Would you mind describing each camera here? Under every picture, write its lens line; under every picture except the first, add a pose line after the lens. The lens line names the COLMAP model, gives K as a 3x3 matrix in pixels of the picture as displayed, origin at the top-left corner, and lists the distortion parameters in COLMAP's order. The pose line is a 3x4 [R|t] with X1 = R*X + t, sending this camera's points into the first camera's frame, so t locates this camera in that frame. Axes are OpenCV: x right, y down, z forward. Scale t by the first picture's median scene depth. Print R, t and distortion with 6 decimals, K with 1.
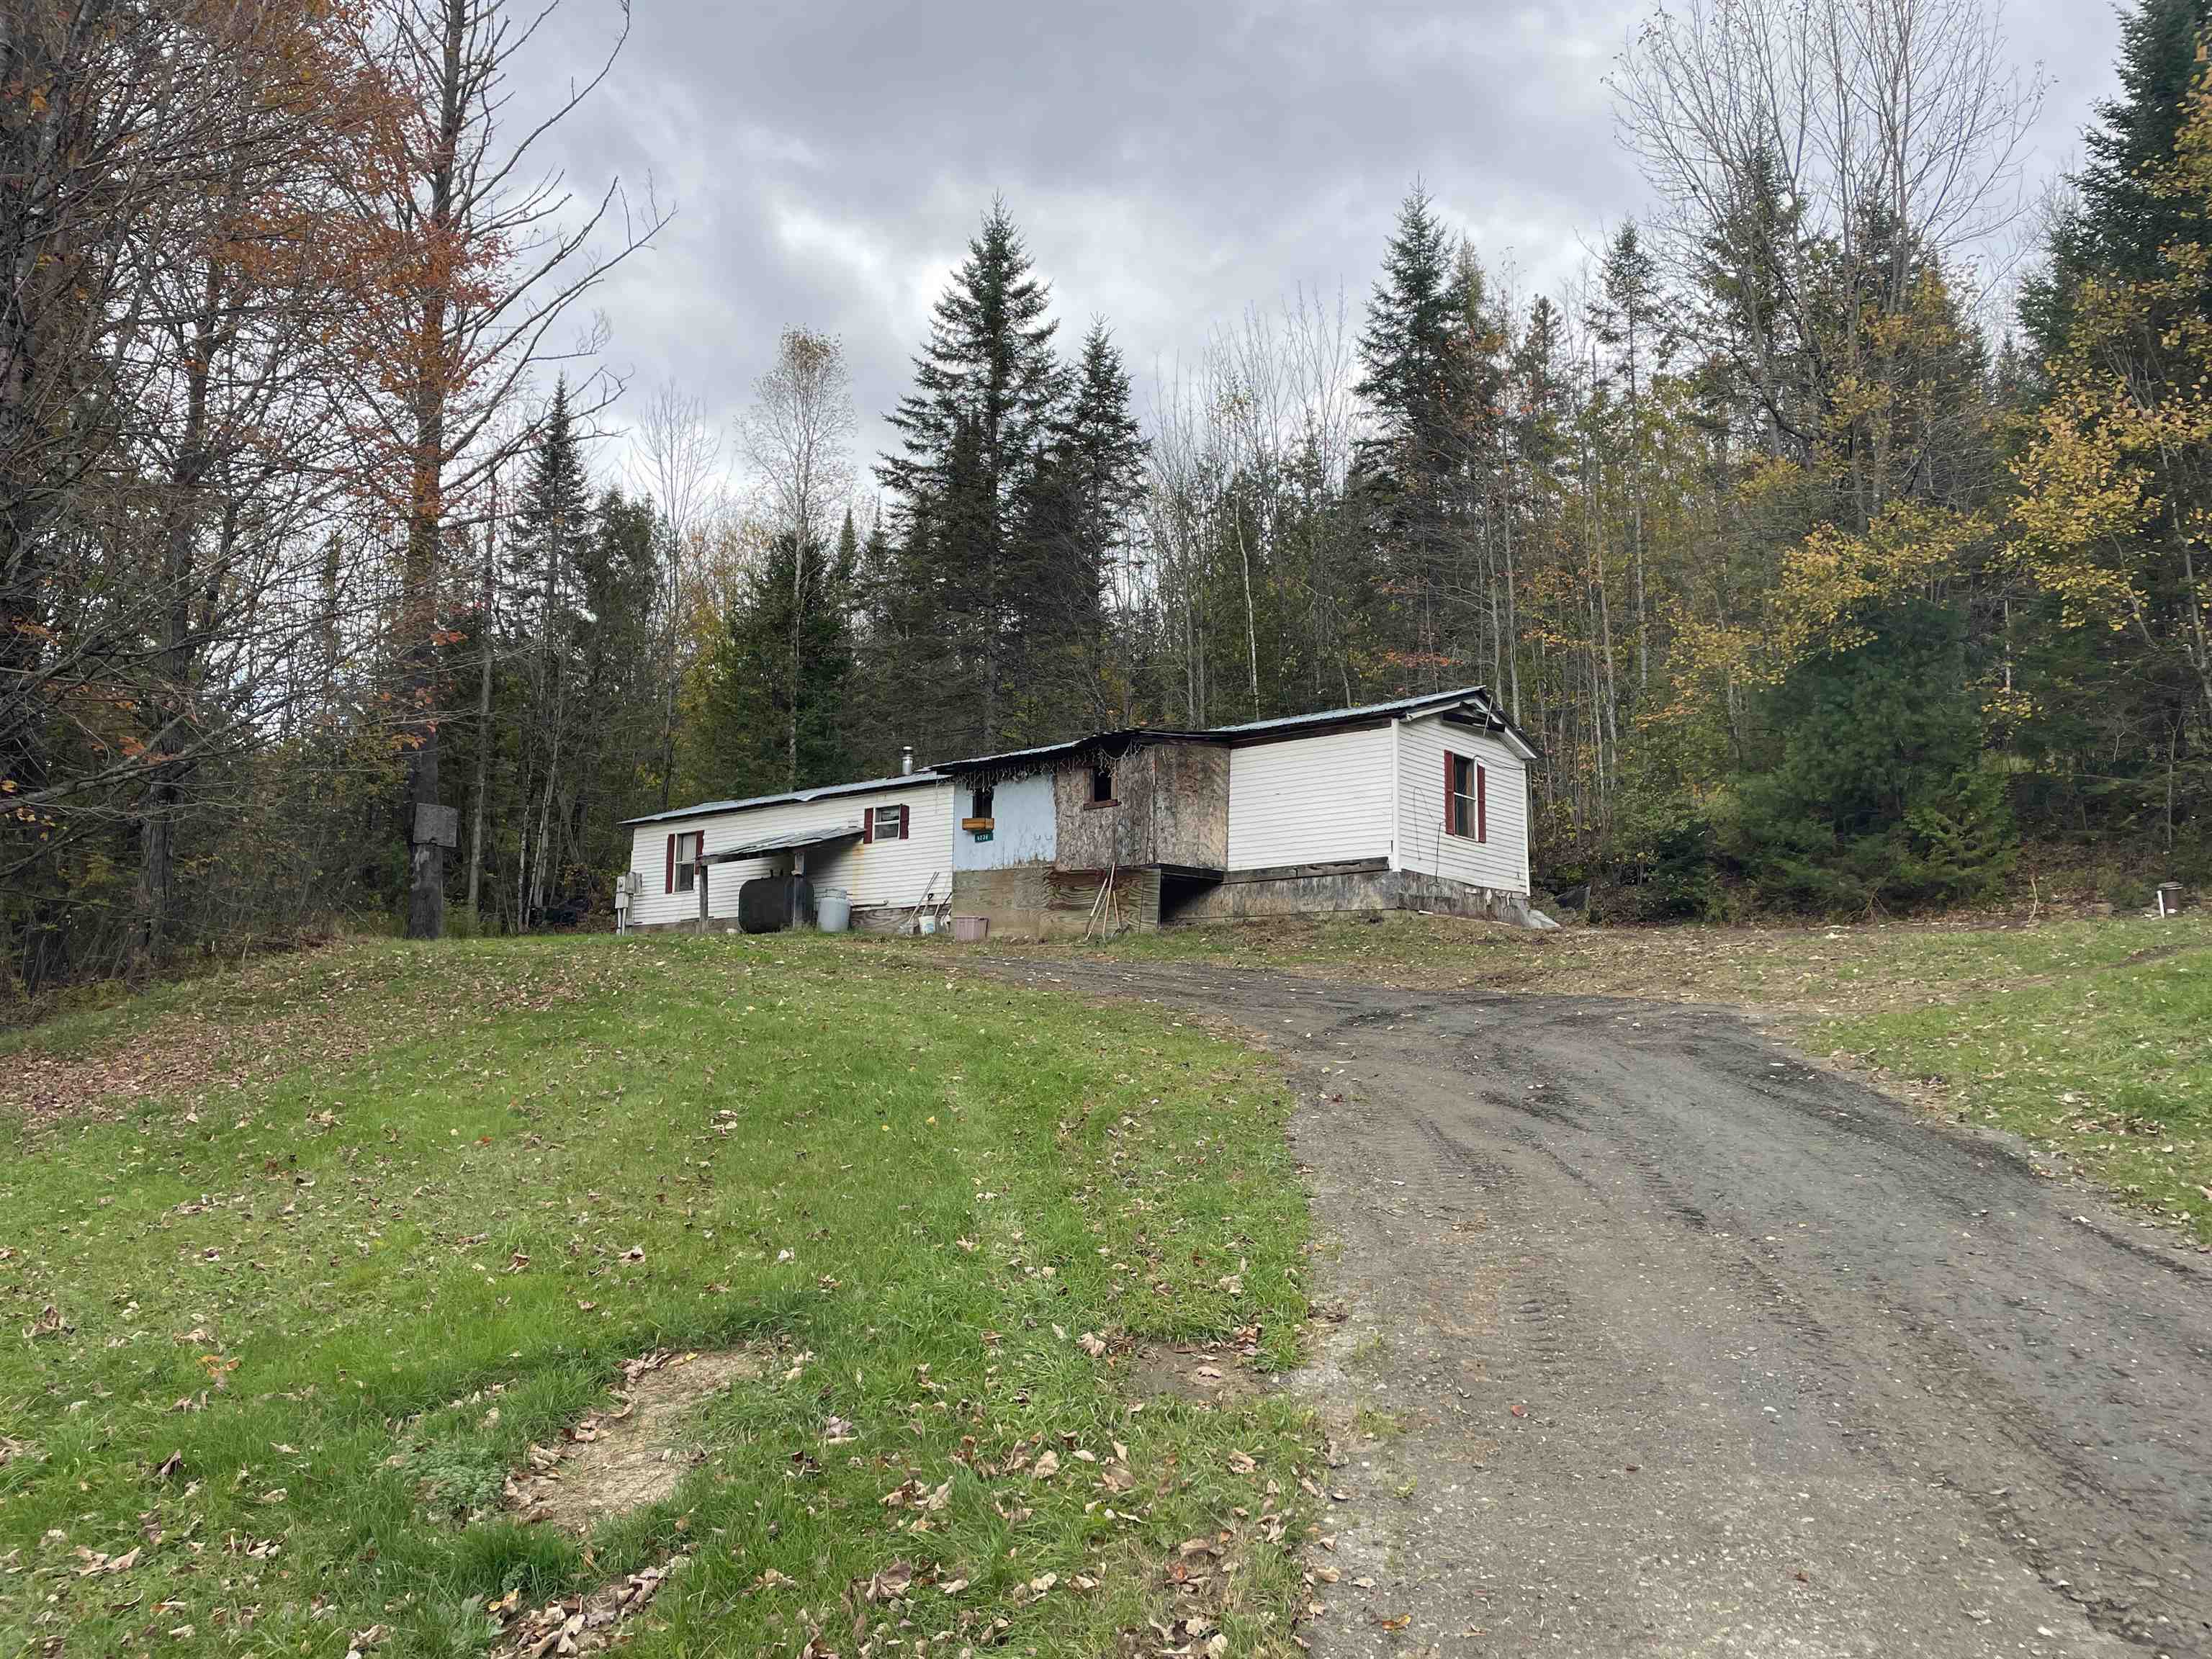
lens RADIAL K [[1658.9, 0, 1073.7], [0, 1658.9, 840.5], [0, 0, 1]] dist [0.119059, -0.179936]
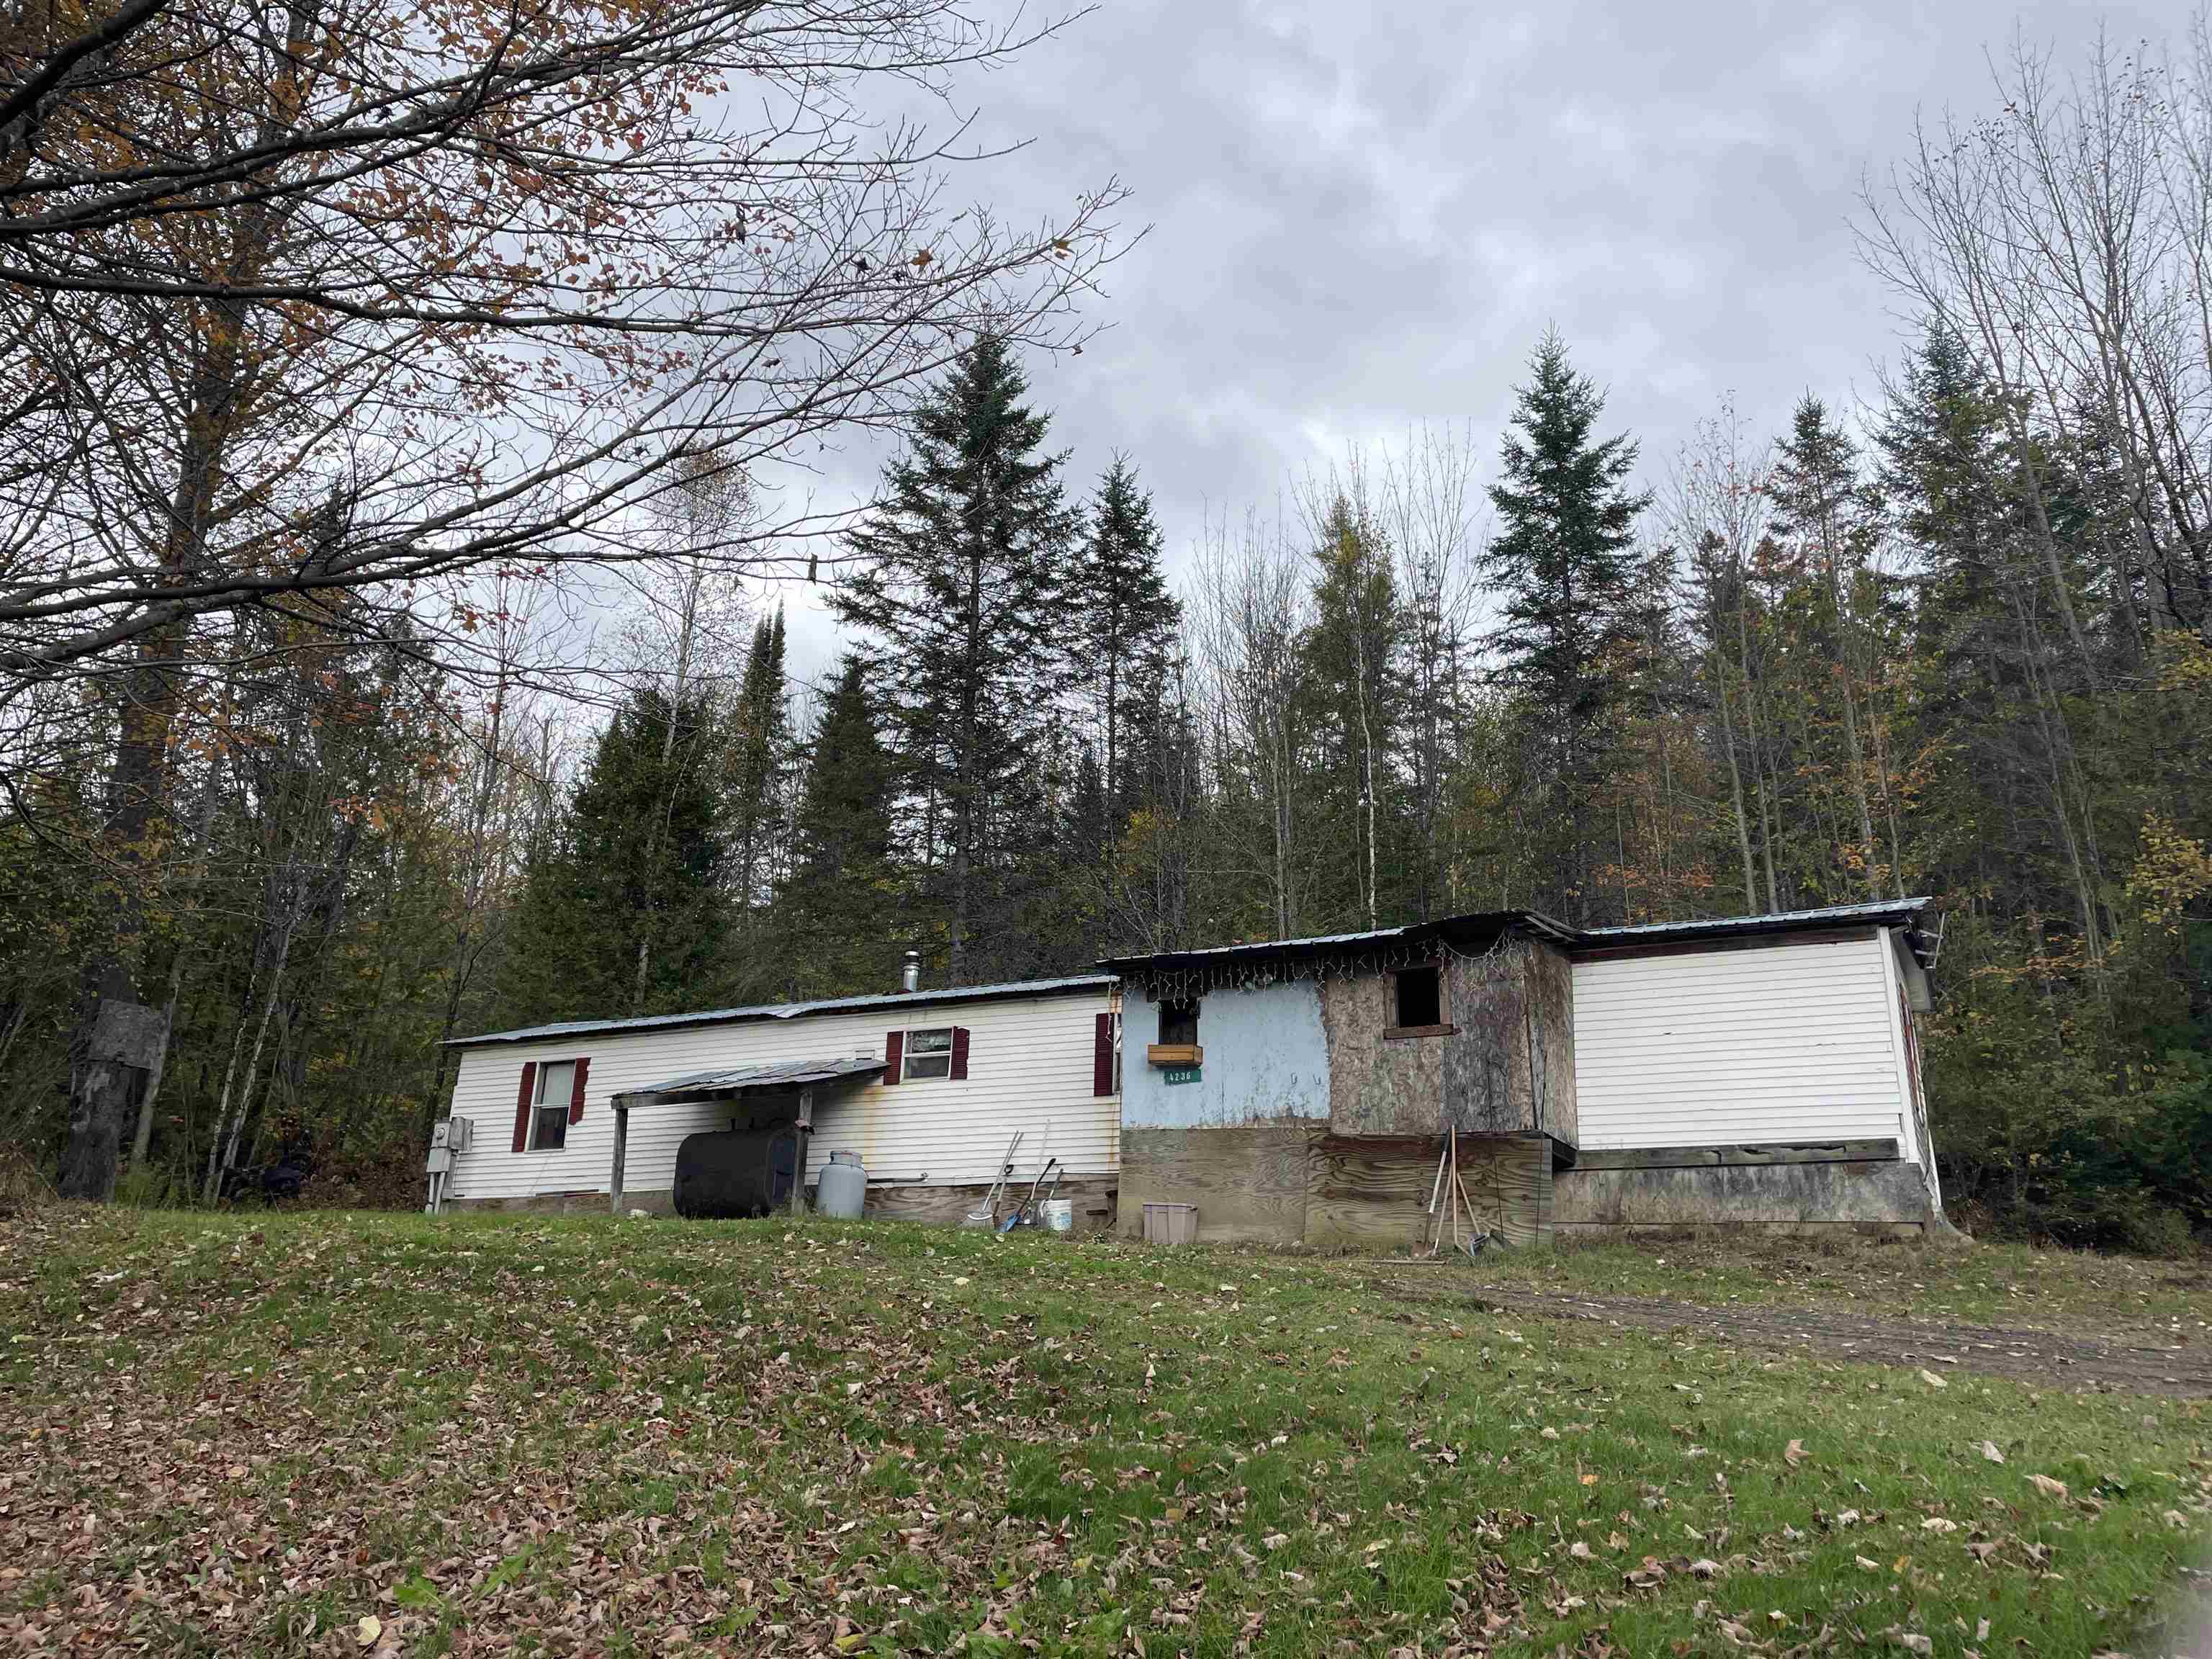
lens RADIAL K [[1658.9, 0, 1073.7], [0, 1658.9, 840.5], [0, 0, 1]] dist [0.119059, -0.179936]
pose [[0.973429, 0.085253, 0.212529, -0.207411], [-0.047049, 0.982773, -0.178729, 0.021854], [-0.224105, 0.163980, 0.960670, 0.332313]]
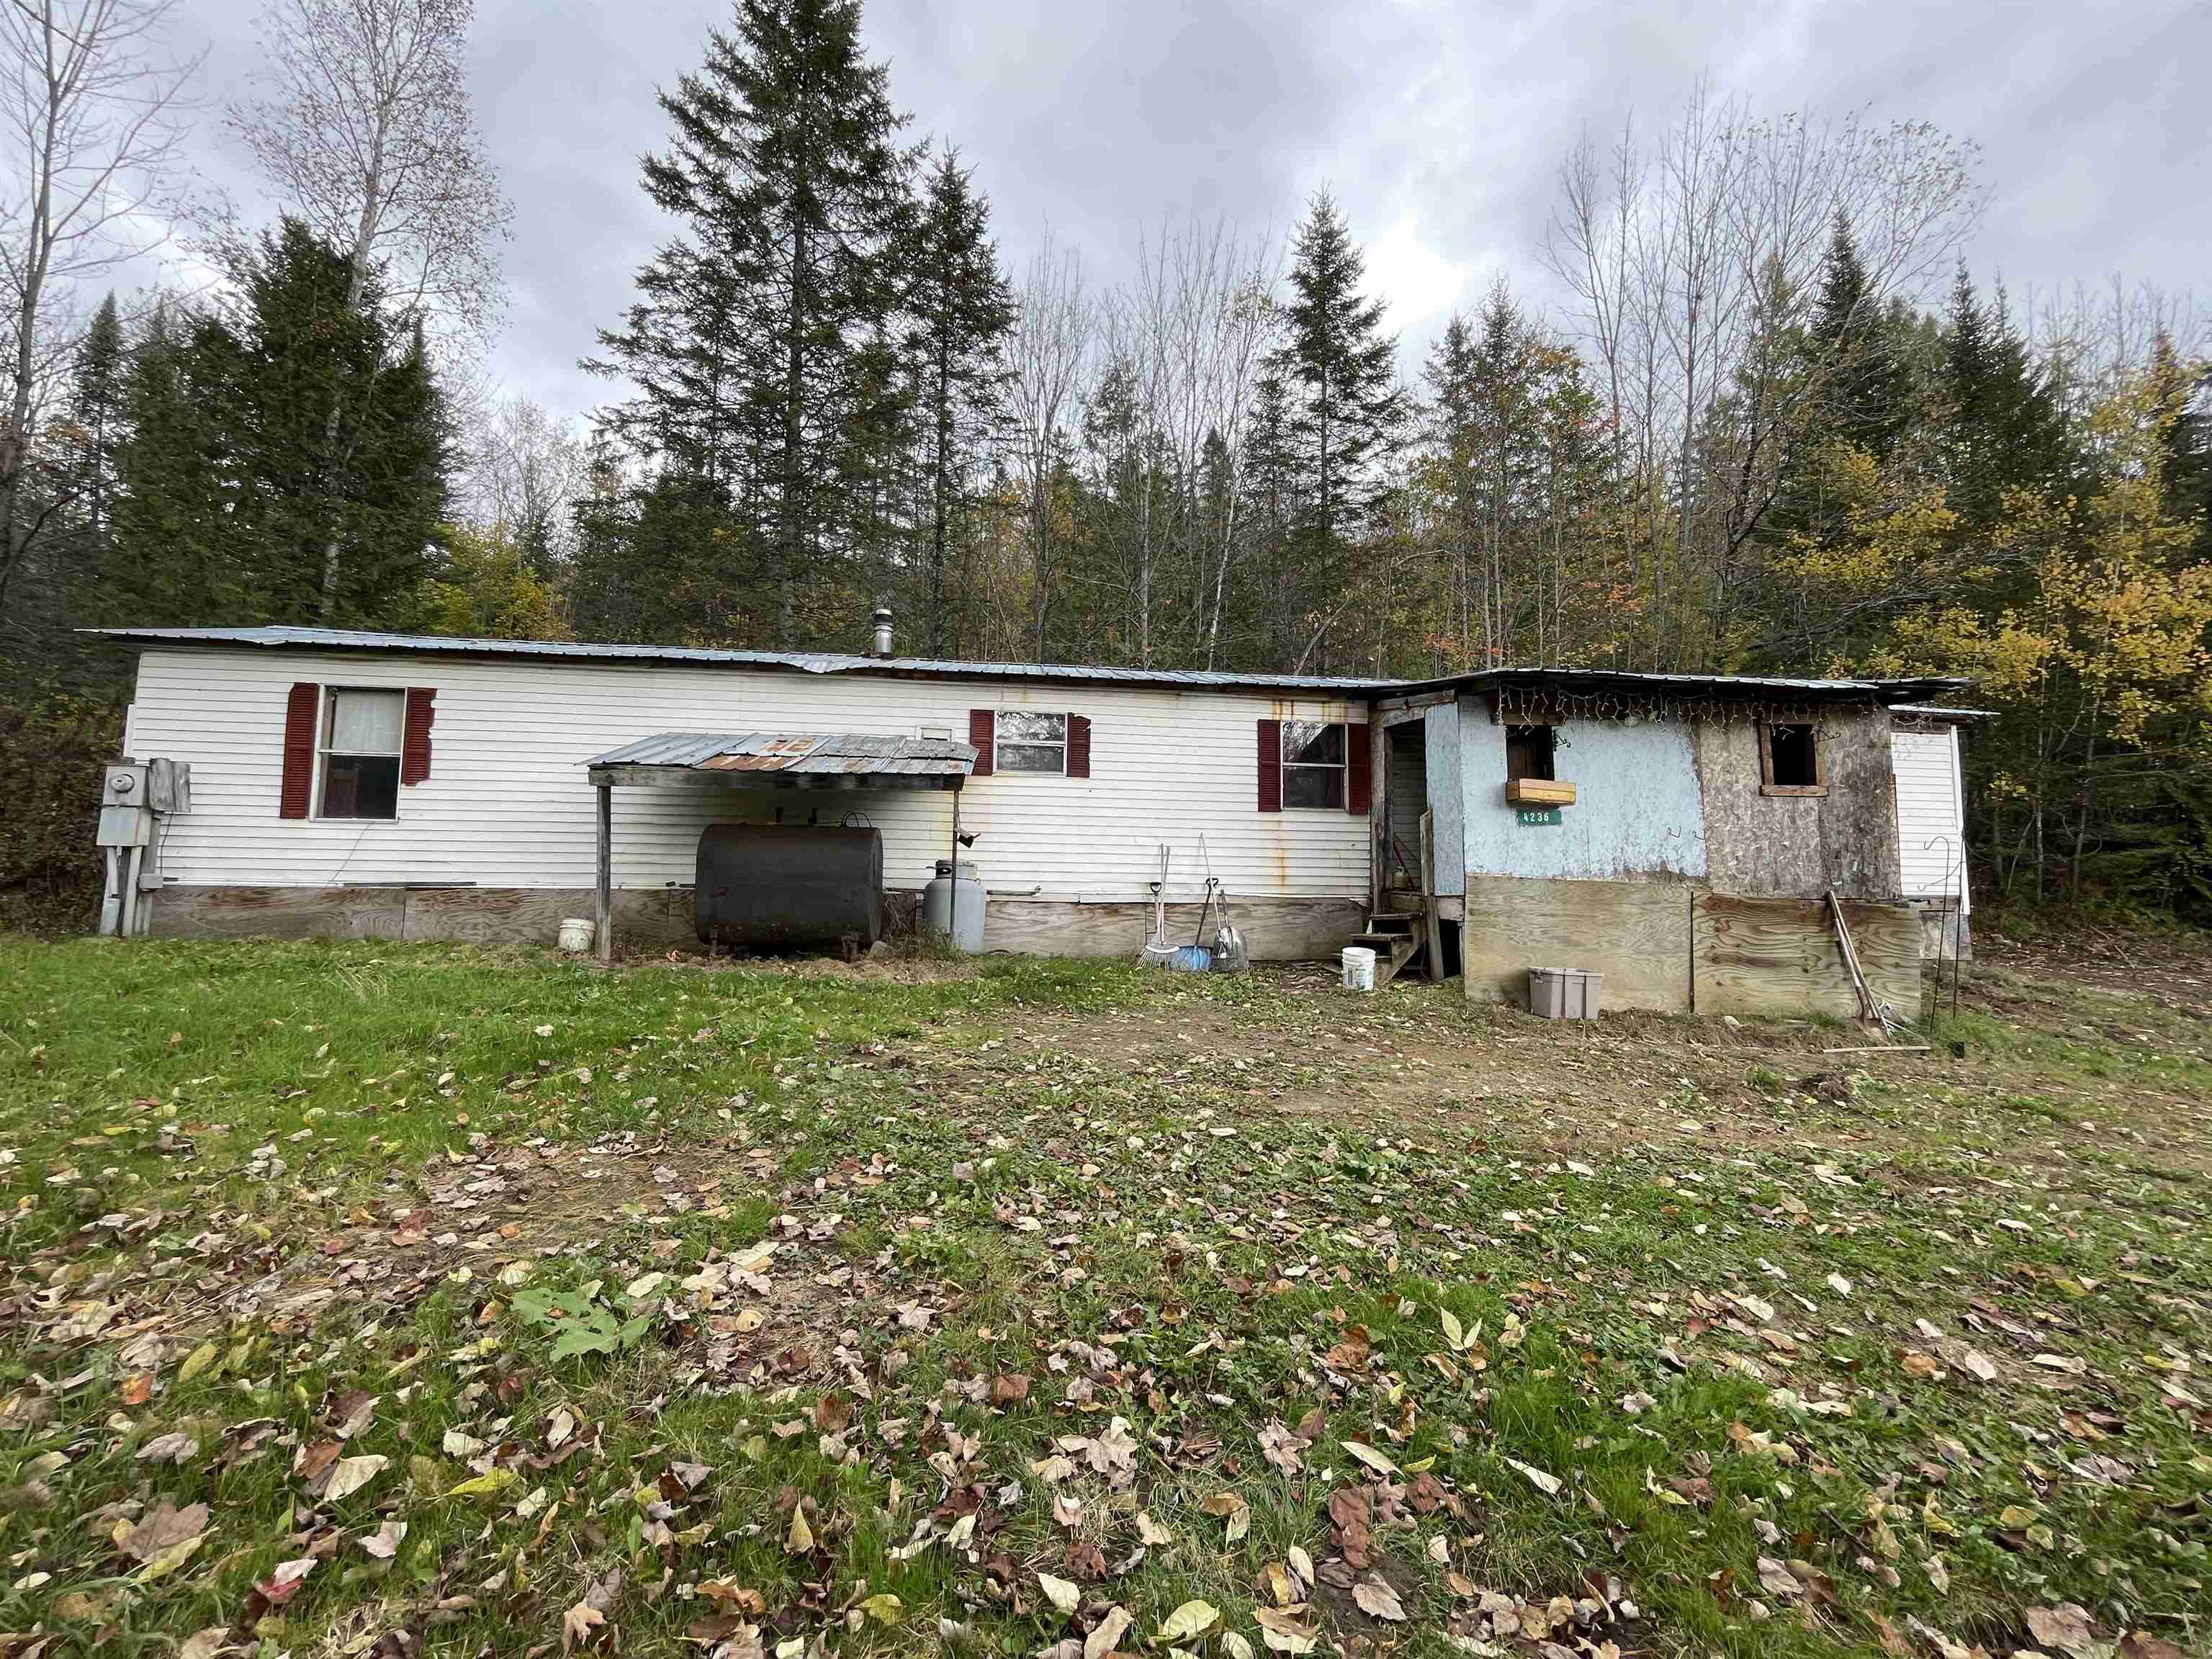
lens RADIAL K [[895.4, 0, 1106.0], [0, 895.4, 829.5], [0, 0, 1]] dist [0.001422, 0.000078]
pose [[0.662202, 0.051699, 0.747540, -0.318956], [-0.102465, 0.994493, 0.021990, 0.008808], [-0.742286, -0.091159, 0.663853, 0.792676]]
